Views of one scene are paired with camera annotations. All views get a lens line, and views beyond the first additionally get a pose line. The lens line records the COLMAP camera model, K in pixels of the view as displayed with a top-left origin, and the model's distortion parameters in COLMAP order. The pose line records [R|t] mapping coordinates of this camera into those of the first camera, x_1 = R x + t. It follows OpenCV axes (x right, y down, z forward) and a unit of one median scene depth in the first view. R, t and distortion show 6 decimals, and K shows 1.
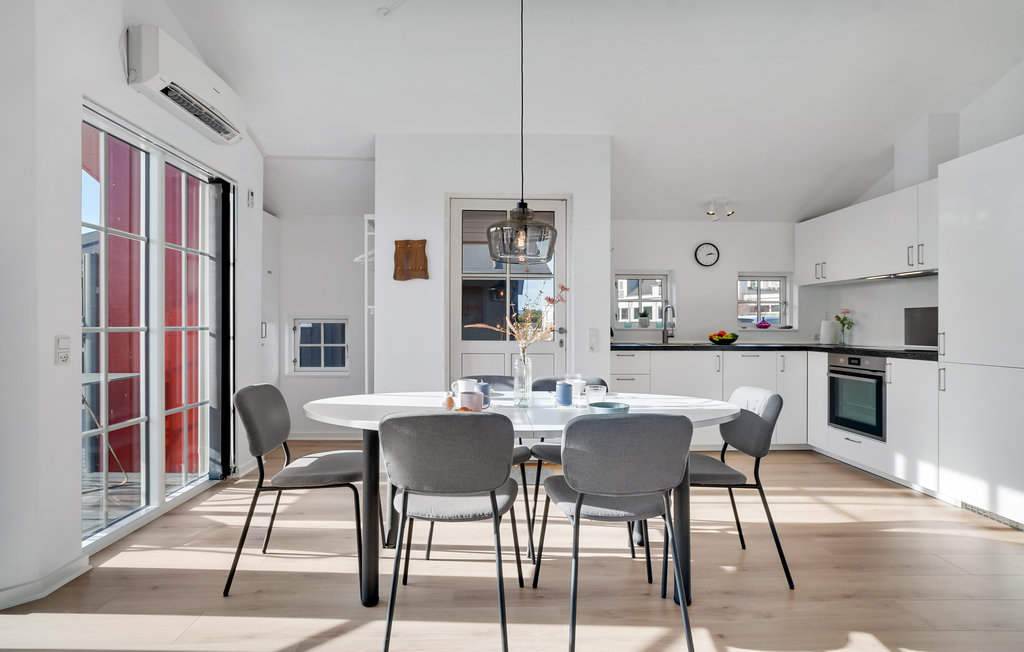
lens RADIAL K [[529.7, 0, 513.2], [0, 529.7, 330.3], [0, 0, 1]] dist [-0.000734, 0.000279]
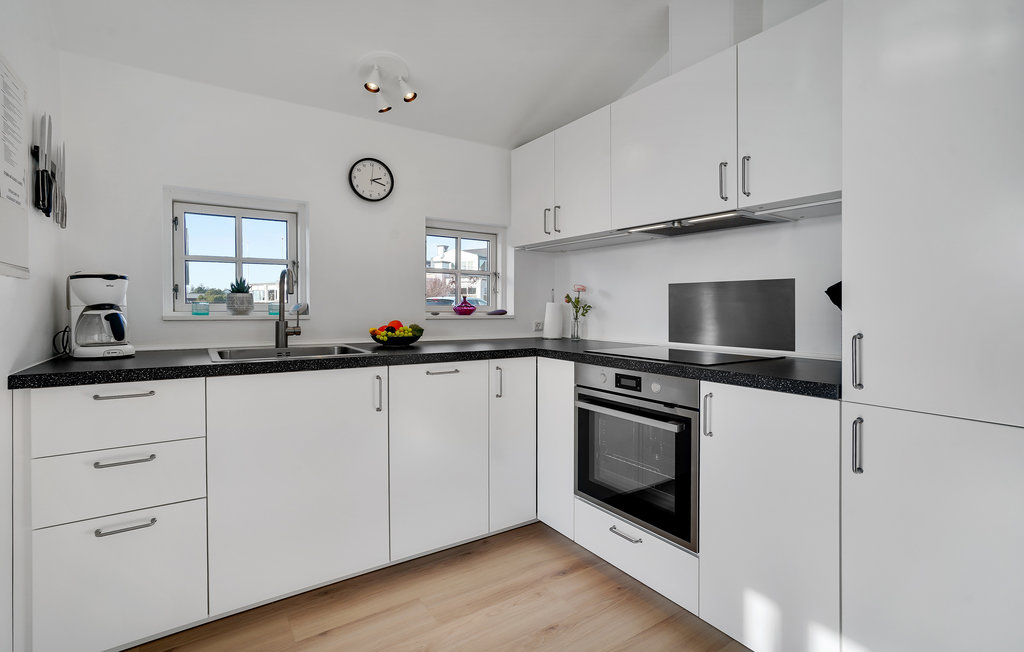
lens RADIAL K [[482.1, 0, 509.7], [0, 482.1, 309.8], [0, 0, 1]] dist [-0.043877, 0.000265]
pose [[0.856730, -0.001248, 0.515764, 0.248879], [0.001202, 0.999999, 0.000423, -0.009837], [-0.515764, 0.000258, 0.856731, 0.537668]]
